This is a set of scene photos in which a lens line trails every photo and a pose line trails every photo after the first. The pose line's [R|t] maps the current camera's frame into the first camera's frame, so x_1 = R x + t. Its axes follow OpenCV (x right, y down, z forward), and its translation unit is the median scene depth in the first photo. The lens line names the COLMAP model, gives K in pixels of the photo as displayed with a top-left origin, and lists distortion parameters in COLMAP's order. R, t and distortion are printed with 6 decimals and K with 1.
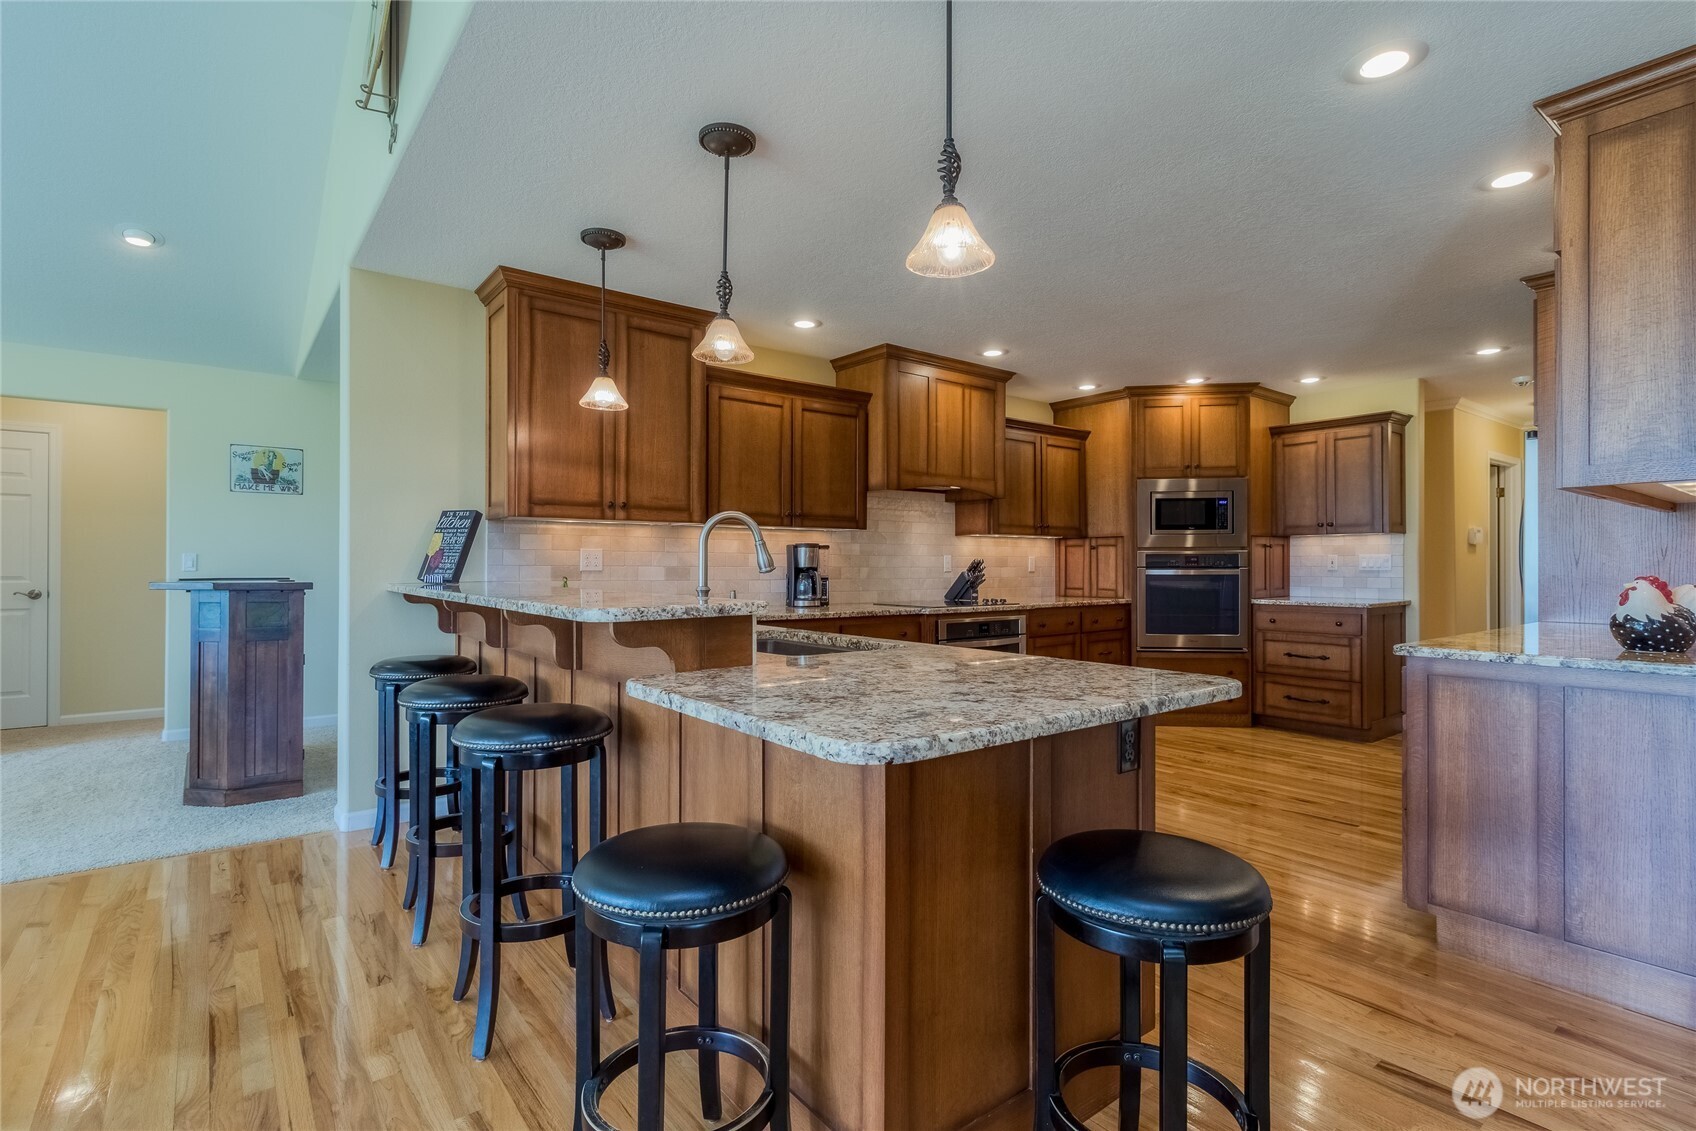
lens RADIAL K [[801.4, 0, 846.8], [0, 801.4, 561.5], [0, 0, 1]] dist [-0.000242, -0.000534]
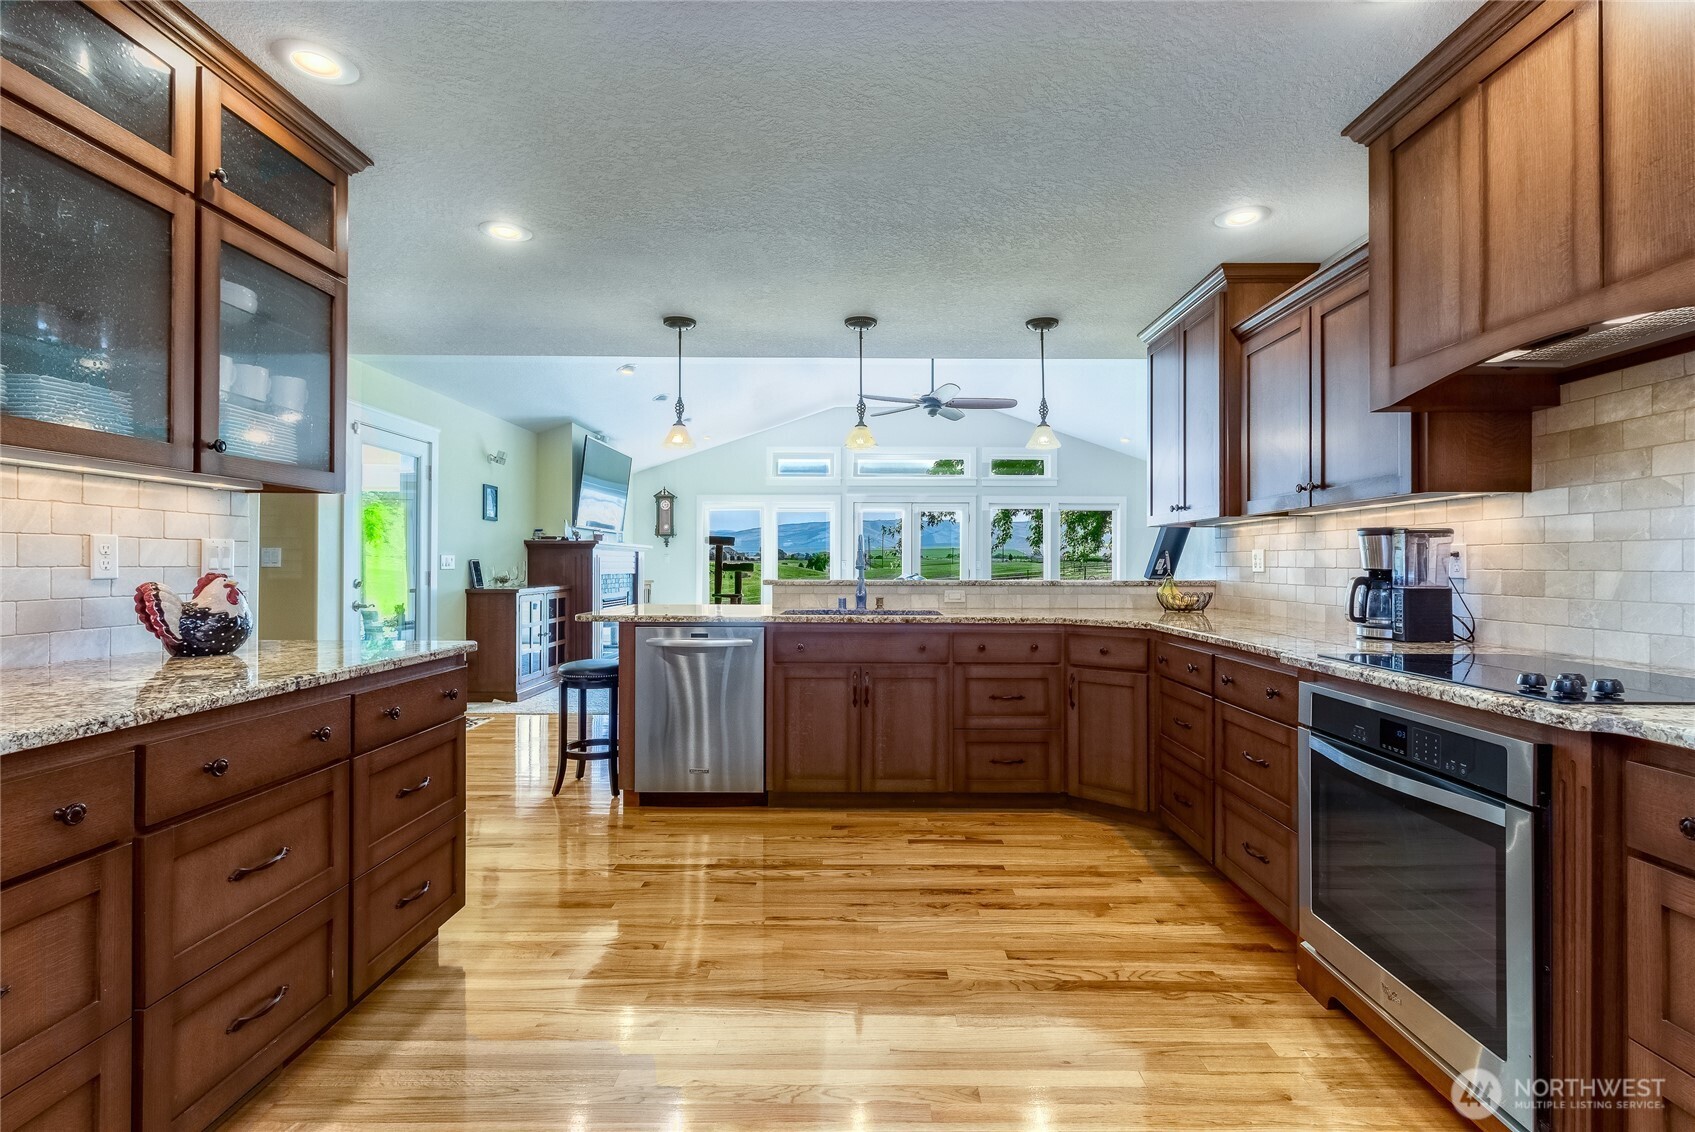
lens RADIAL K [[800.9, 0, 851.5], [0, 800.9, 561.1], [0, 0, 1]] dist [-0.000242, -0.000534]
pose [[-0.643389, -0.007097, -0.765507, 0.655072], [0.001073, 0.999948, -0.010172, 0.006611], [0.765539, -0.007366, -0.643348, 1.111615]]
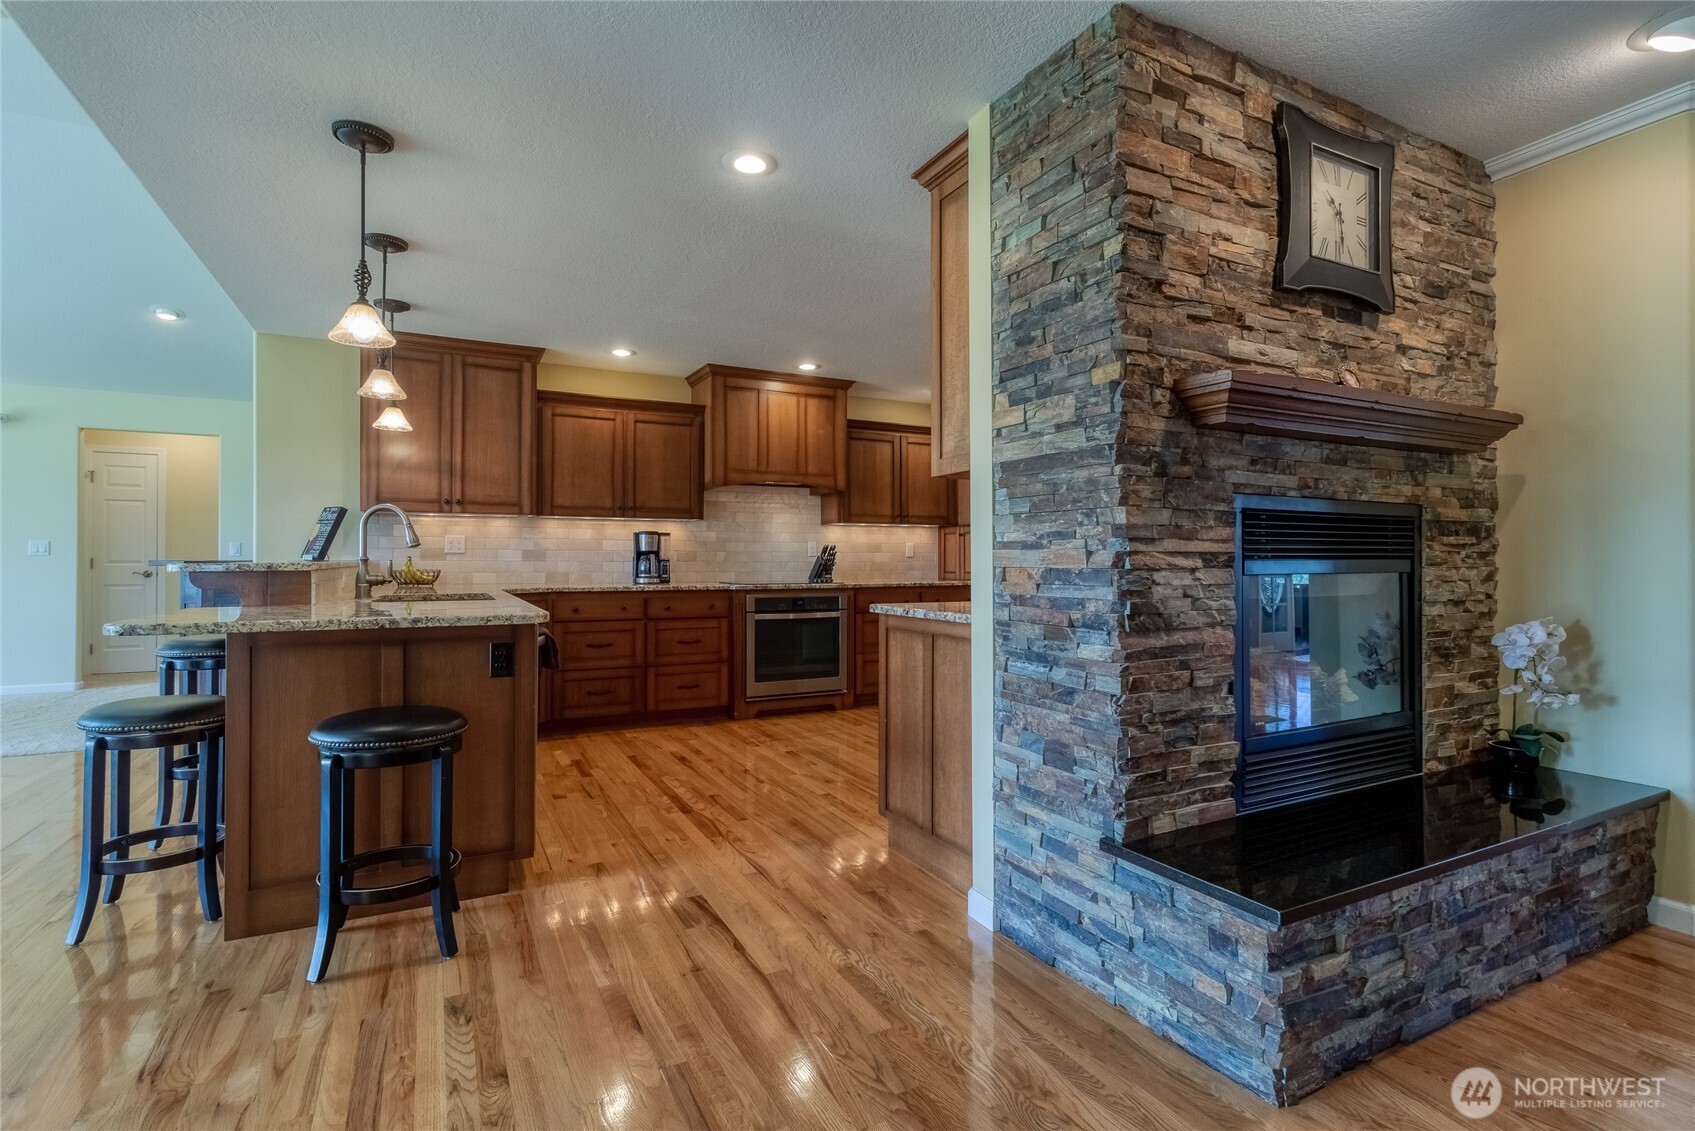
lens RADIAL K [[800.9, 0, 873.8], [0, 800.9, 552.3], [0, 0, 1]] dist [-0.000242, -0.000534]
pose [[0.984004, -0.002661, -0.178124, 0.518692], [0.001578, 0.999979, -0.006222, 0.017780], [0.178137, 0.005841, 0.983988, -0.132379]]
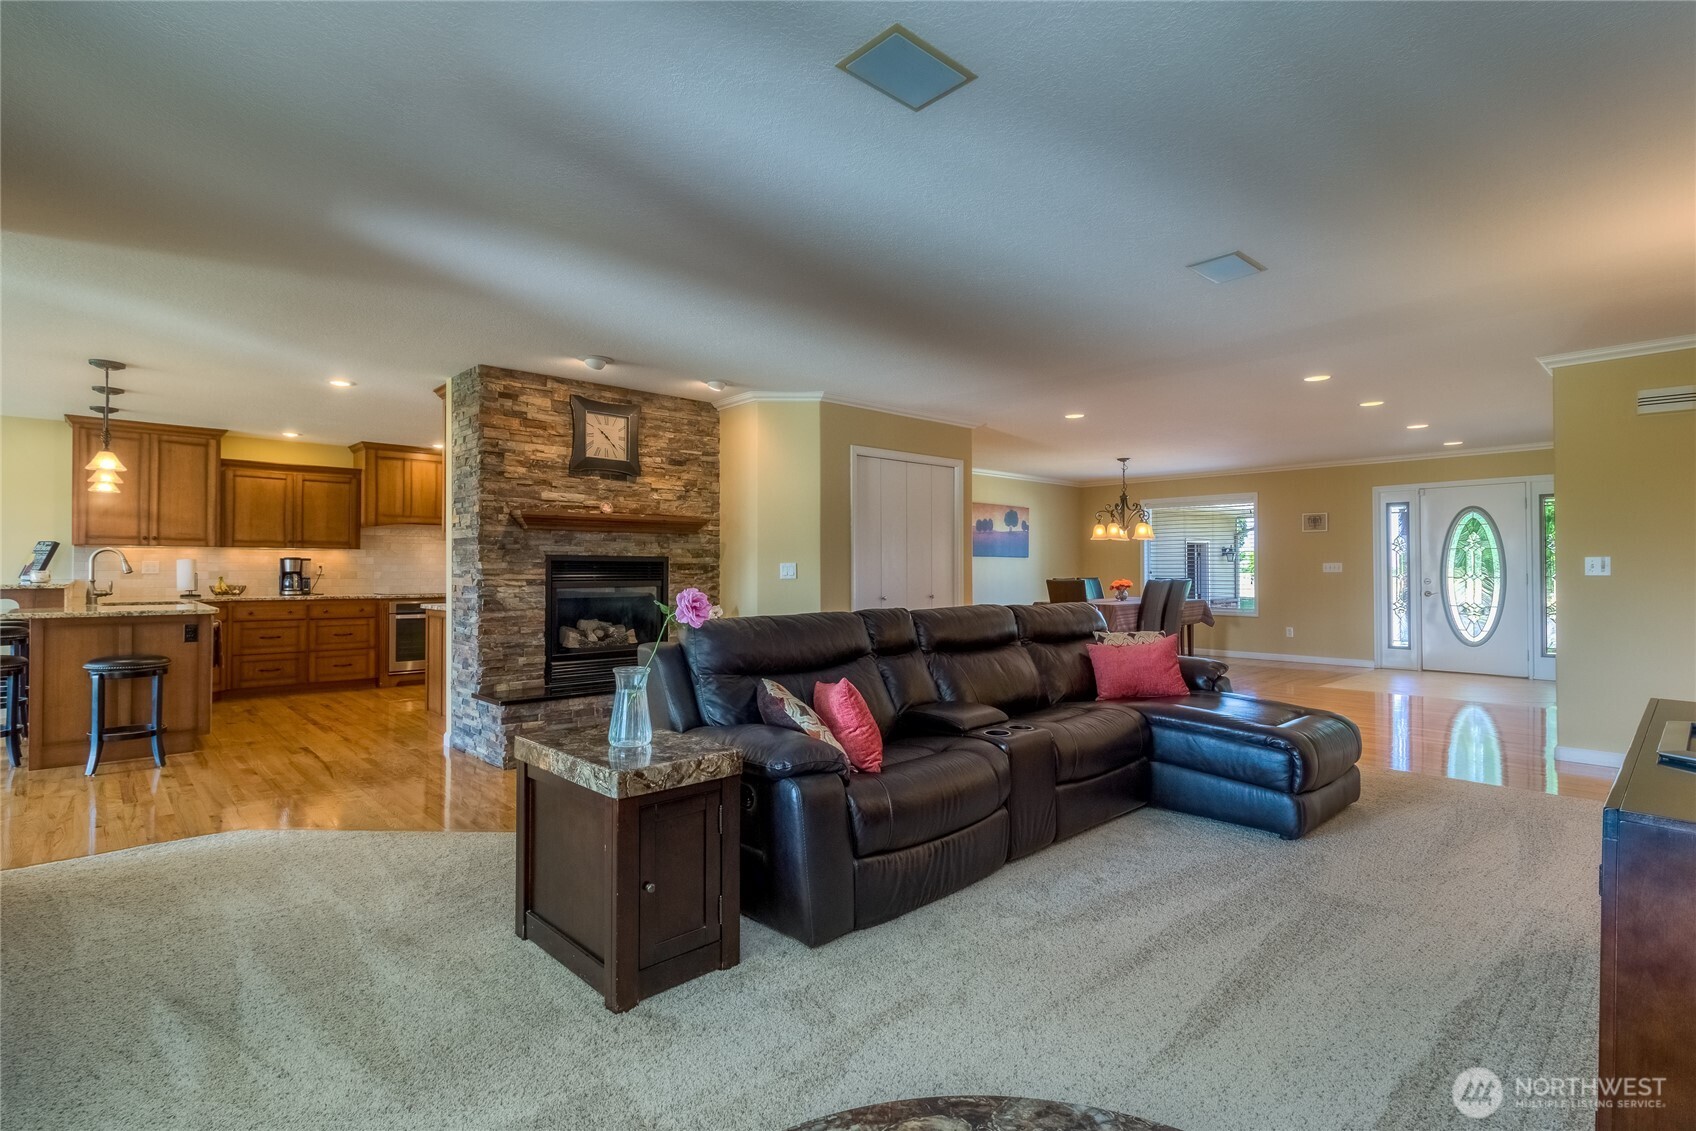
lens RADIAL K [[801.4, 0, 869.1], [0, 801.4, 560.4], [0, 0, 1]] dist [-0.000242, -0.000534]
pose [[0.996059, -0.000257, 0.088693, 1.006495], [0.000978, 0.999967, -0.008092, -0.001829], [-0.088688, 0.008147, 0.996026, -0.825221]]
